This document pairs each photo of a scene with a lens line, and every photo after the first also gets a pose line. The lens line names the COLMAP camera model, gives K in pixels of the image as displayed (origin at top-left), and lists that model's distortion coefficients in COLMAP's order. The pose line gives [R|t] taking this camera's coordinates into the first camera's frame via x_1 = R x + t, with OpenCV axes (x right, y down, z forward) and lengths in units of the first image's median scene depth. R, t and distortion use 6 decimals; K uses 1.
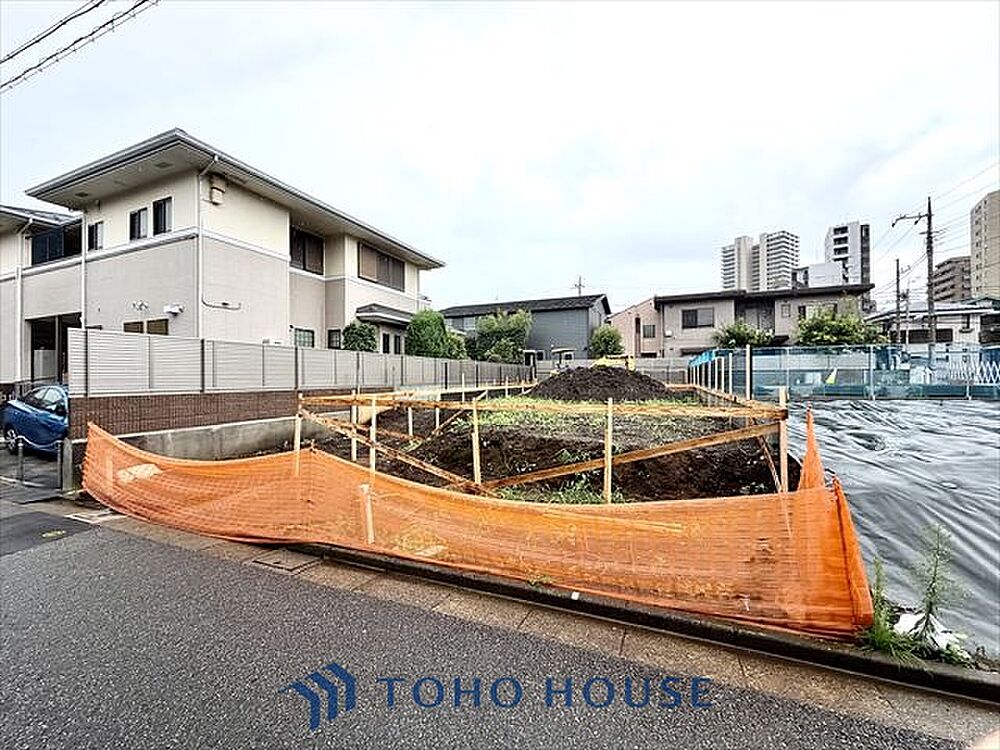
lens RADIAL K [[397.5, 0, 499.6], [0, 397.5, 375.7], [0, 0, 1]] dist [0.001428, -0.000744]
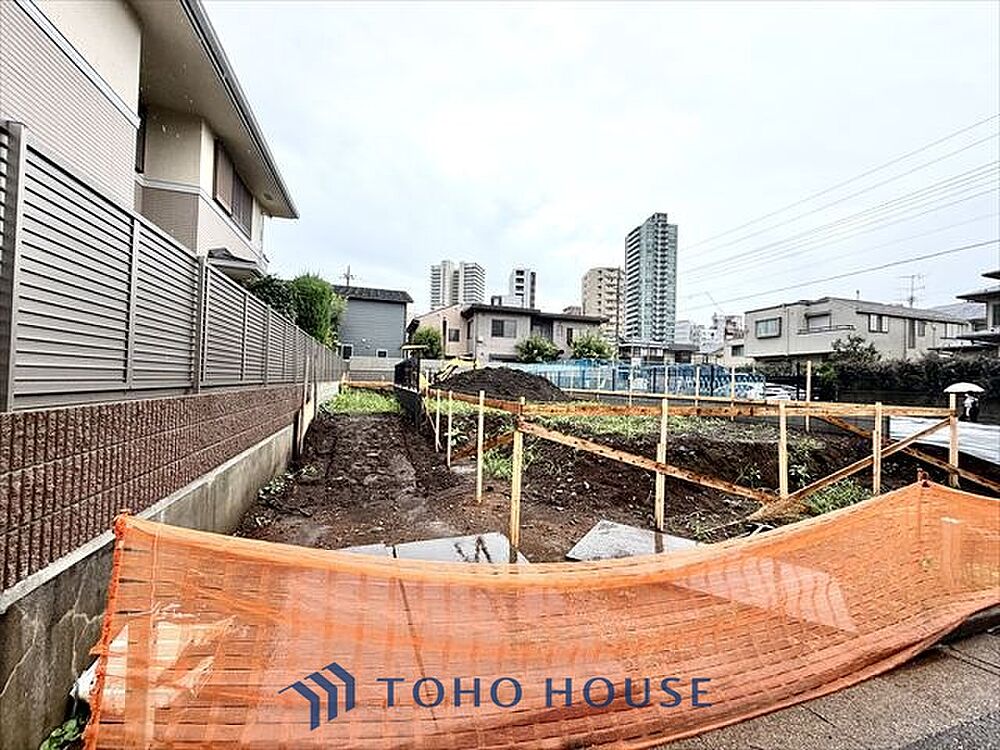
lens RADIAL K [[397.5, 0, 499.5], [0, 397.5, 374.4], [0, 0, 1]] dist [0.001428, -0.000744]
pose [[0.758765, 0.038204, 0.650243, -0.511388], [-0.034860, 0.999230, -0.018029, 0.013765], [-0.650430, -0.008988, 0.759513, 0.334066]]
